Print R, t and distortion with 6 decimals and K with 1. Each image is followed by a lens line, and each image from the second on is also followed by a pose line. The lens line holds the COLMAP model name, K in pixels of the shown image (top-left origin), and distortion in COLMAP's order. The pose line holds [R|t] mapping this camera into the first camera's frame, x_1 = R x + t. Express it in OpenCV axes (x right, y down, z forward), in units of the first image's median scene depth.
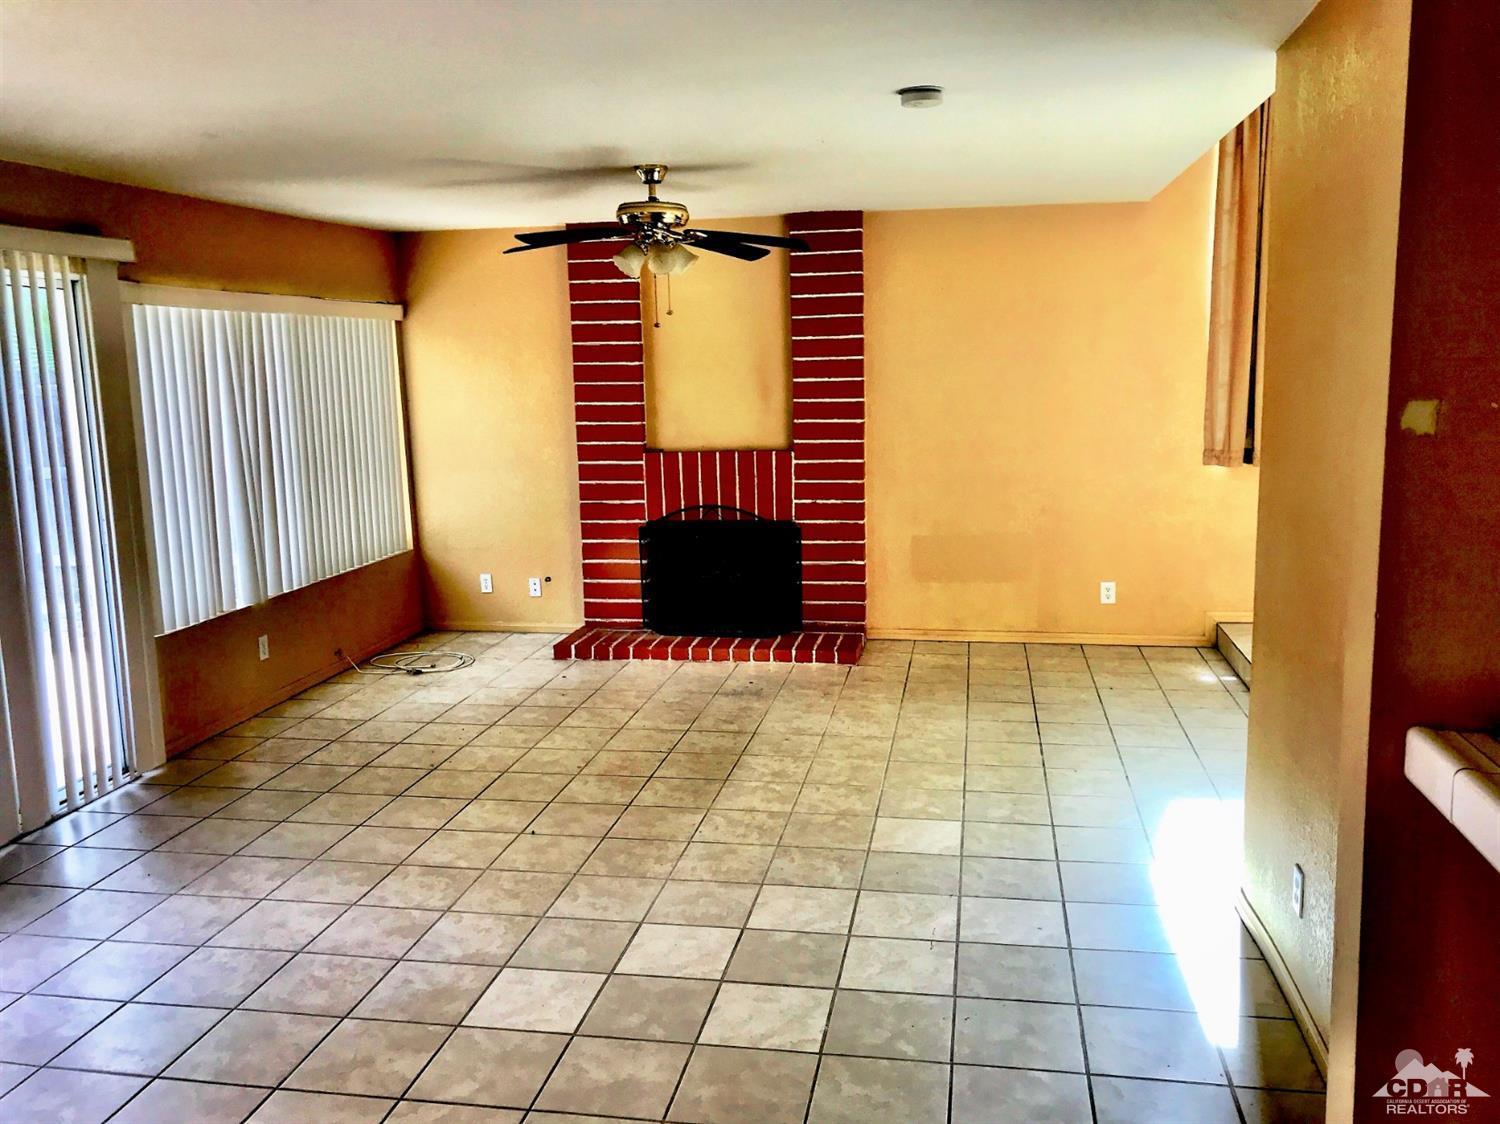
lens RADIAL K [[1202.0, 0, 760.9], [0, 1202.0, 556.0], [0, 0, 1]] dist [0.034610, -0.040920]
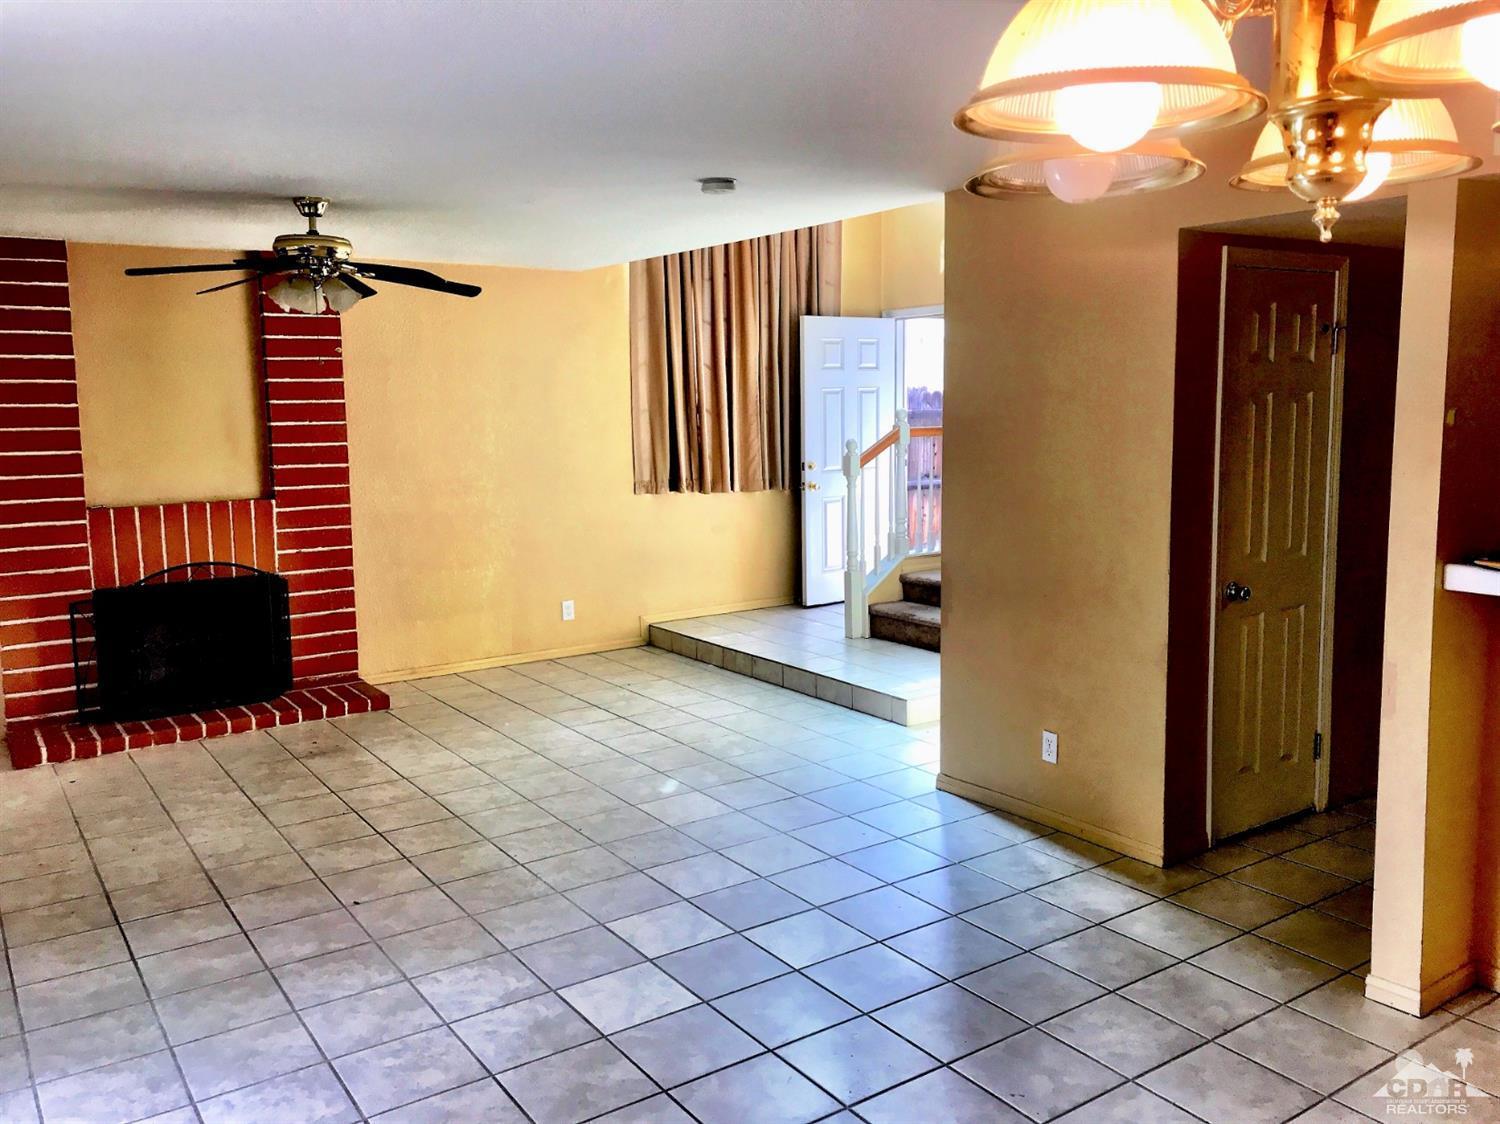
lens RADIAL K [[1202.0, 0, 762.6], [0, 1202.0, 549.1], [0, 0, 1]] dist [0.034610, -0.040920]
pose [[0.714900, -0.077205, 0.694951, -0.494274], [0.111736, 0.993727, -0.004547, -0.001767], [-0.690241, 0.080902, 0.719042, 0.079552]]
